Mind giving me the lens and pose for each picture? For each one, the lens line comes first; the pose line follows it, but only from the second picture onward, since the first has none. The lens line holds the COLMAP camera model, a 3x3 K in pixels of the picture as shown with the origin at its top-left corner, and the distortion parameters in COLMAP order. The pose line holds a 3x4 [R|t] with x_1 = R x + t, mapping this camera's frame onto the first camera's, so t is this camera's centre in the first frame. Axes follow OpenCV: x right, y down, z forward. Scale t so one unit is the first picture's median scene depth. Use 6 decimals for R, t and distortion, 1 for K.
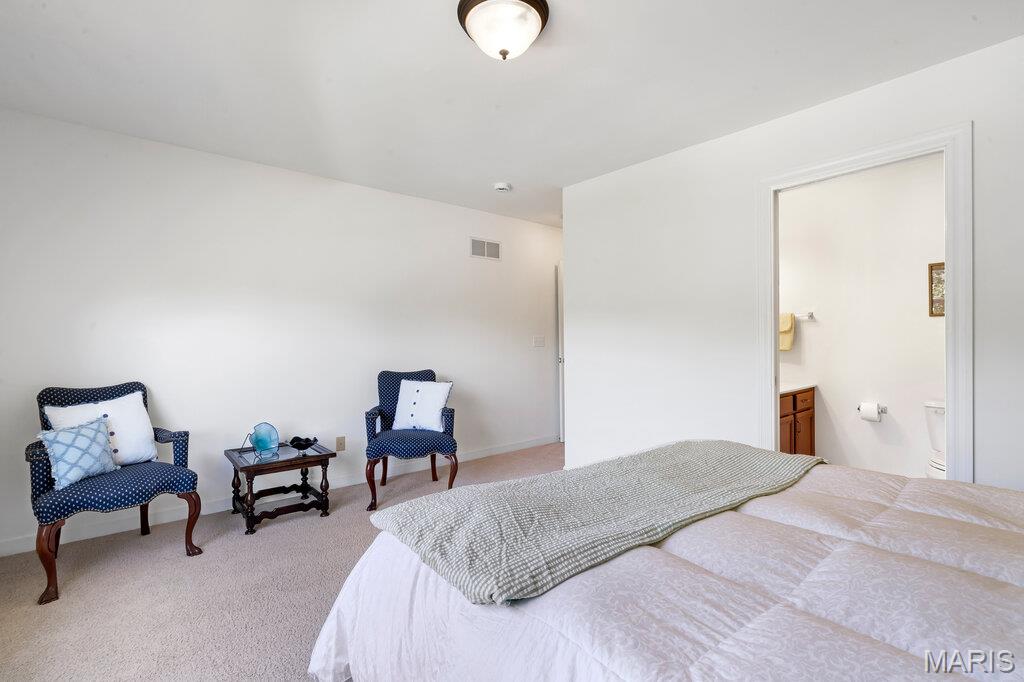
lens RADIAL K [[466.3, 0, 509.7], [0, 466.3, 339.7], [0, 0, 1]] dist [0.001953, 0.000304]
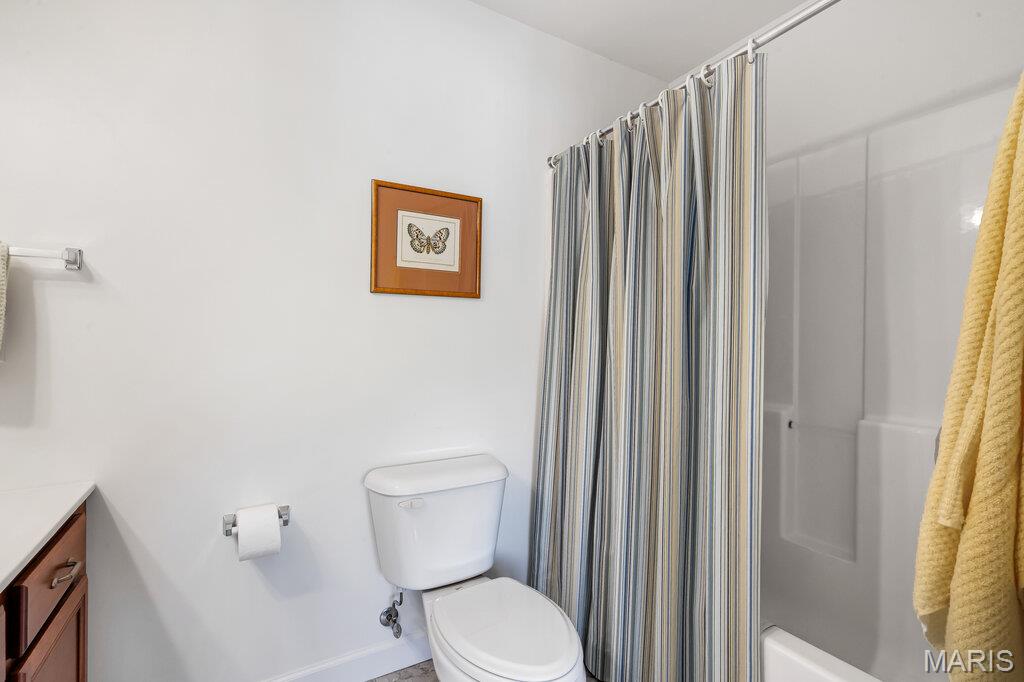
lens RADIAL K [[466.3, 0, 509.7], [0, 466.3, 339.7], [0, 0, 1]] dist [0.001953, 0.000304]
pose [[0.170920, 0.006489, 0.985263, 0.400048], [-0.016867, 0.999851, -0.003659, -0.002868], [-0.985140, -0.015993, 0.171004, 0.679011]]
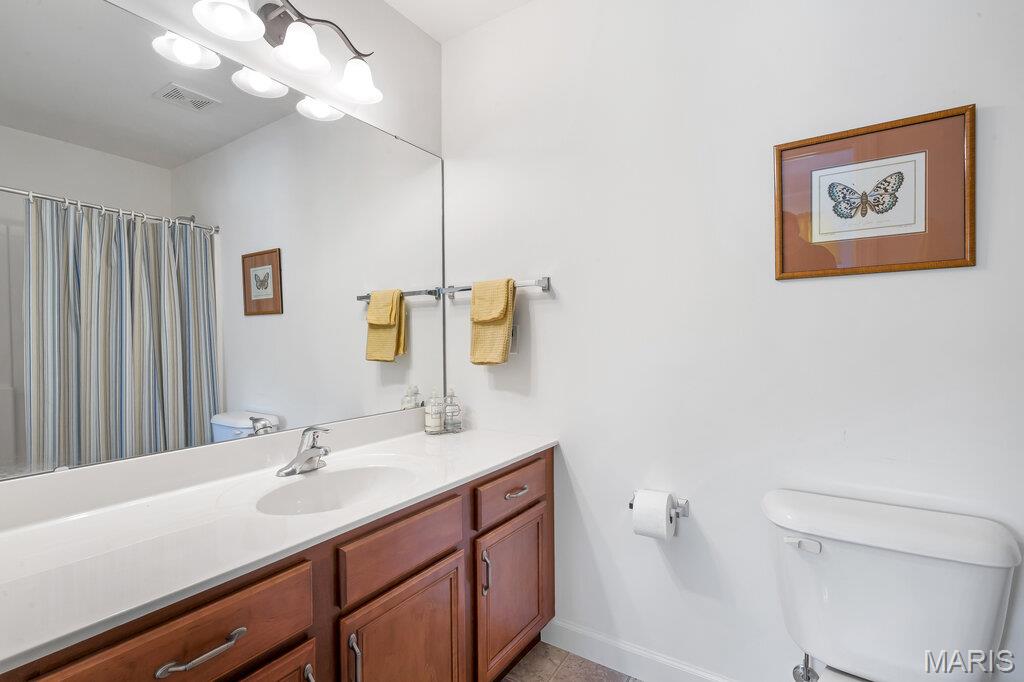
lens RADIAL K [[498.6, 0, 508.8], [0, 498.6, 335.6], [0, 0, 1]] dist [0.001572, -0.000076]
pose [[0.965009, -0.004888, 0.262170, 0.494176], [0.004460, 0.999988, 0.002226, -0.004287], [-0.262178, -0.000978, 0.965019, 0.564903]]
